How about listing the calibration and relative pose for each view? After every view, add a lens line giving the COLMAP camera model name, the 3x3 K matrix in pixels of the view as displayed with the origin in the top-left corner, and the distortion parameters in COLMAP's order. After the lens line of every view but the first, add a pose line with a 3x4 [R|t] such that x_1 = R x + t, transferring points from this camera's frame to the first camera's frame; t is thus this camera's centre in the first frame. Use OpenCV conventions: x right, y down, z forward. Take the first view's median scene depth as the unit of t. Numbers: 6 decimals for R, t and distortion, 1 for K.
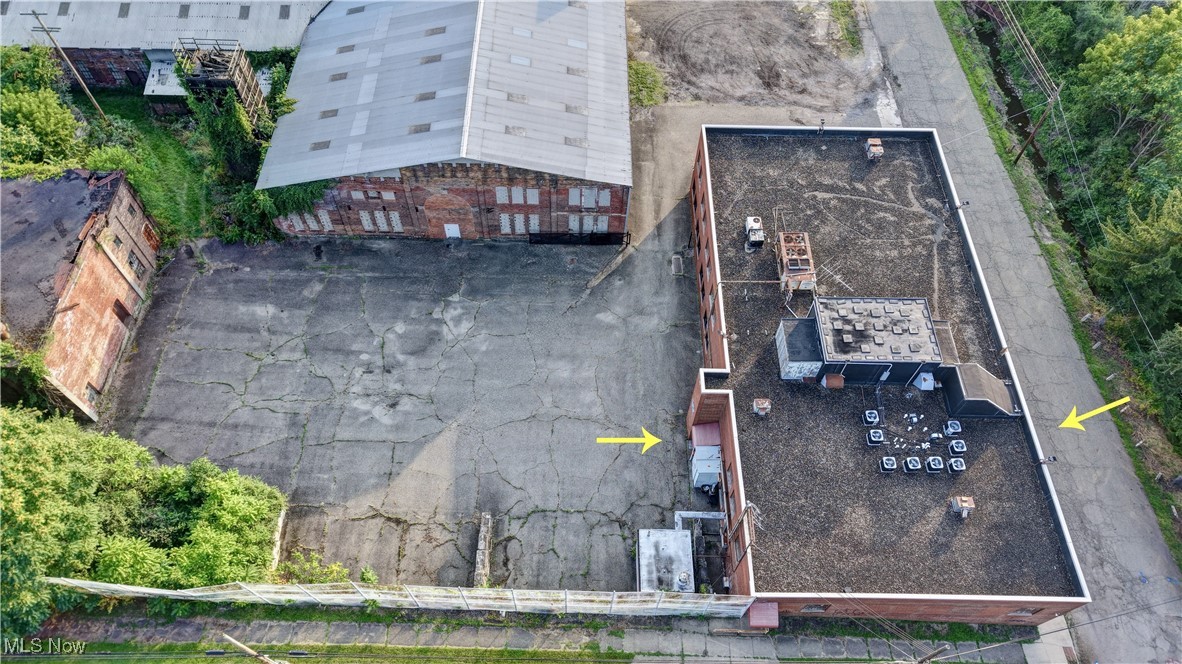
lens RADIAL K [[784.0, 0, 586.5], [0, 784.0, 326.7], [0, 0, 1]] dist [0.008045, -0.007892]
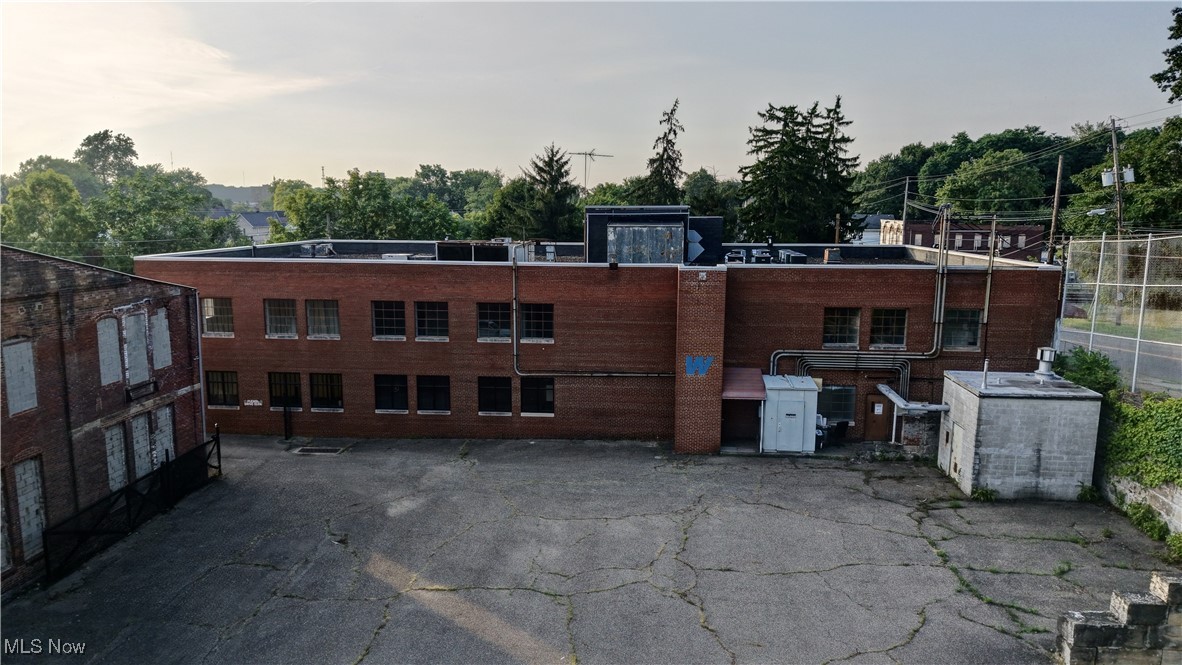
lens RADIAL K [[784.0, 0, 590.4], [0, 784.0, 329.1], [0, 0, 1]] dist [0.008045, -0.007892]
pose [[0.075112, -0.170432, 0.982502, -0.357559], [0.827747, 0.560078, 0.033874, 0.003172], [-0.556052, 0.810719, 0.183143, 0.793480]]
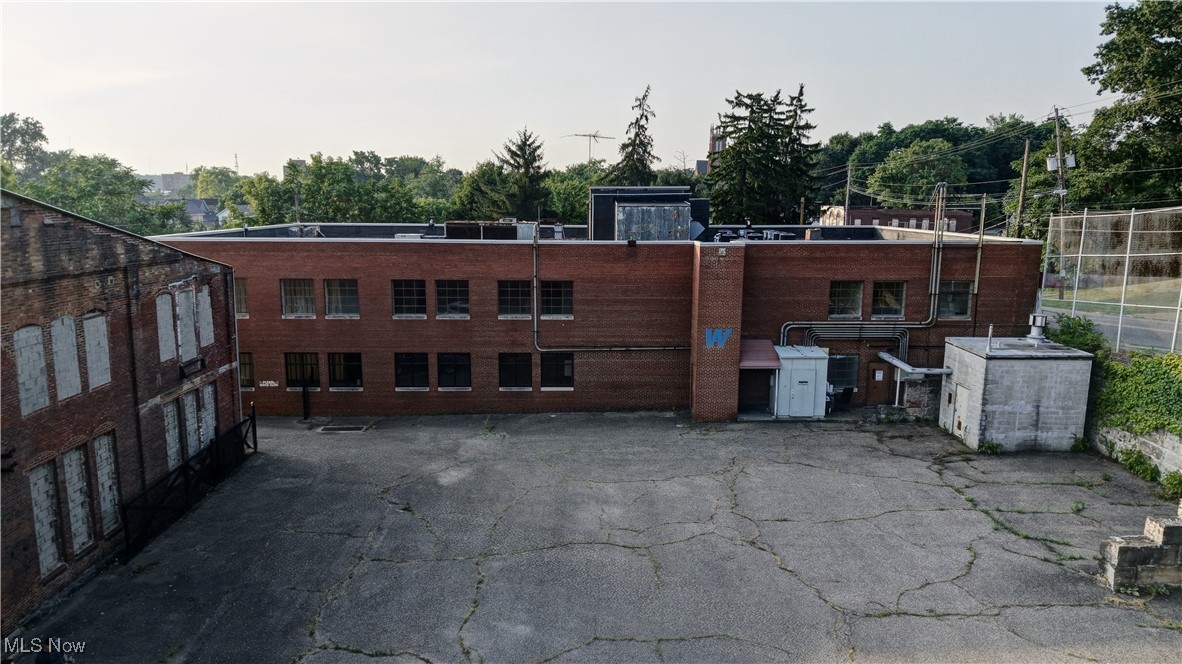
lens RADIAL K [[784.0, 0, 588.4], [0, 784.0, 327.5], [0, 0, 1]] dist [0.008045, -0.007892]
pose [[-0.017571, -0.182297, 0.983086, -0.377865], [0.829199, 0.546741, 0.116205, -0.044149], [-0.558677, 0.817216, 0.141554, 0.832691]]
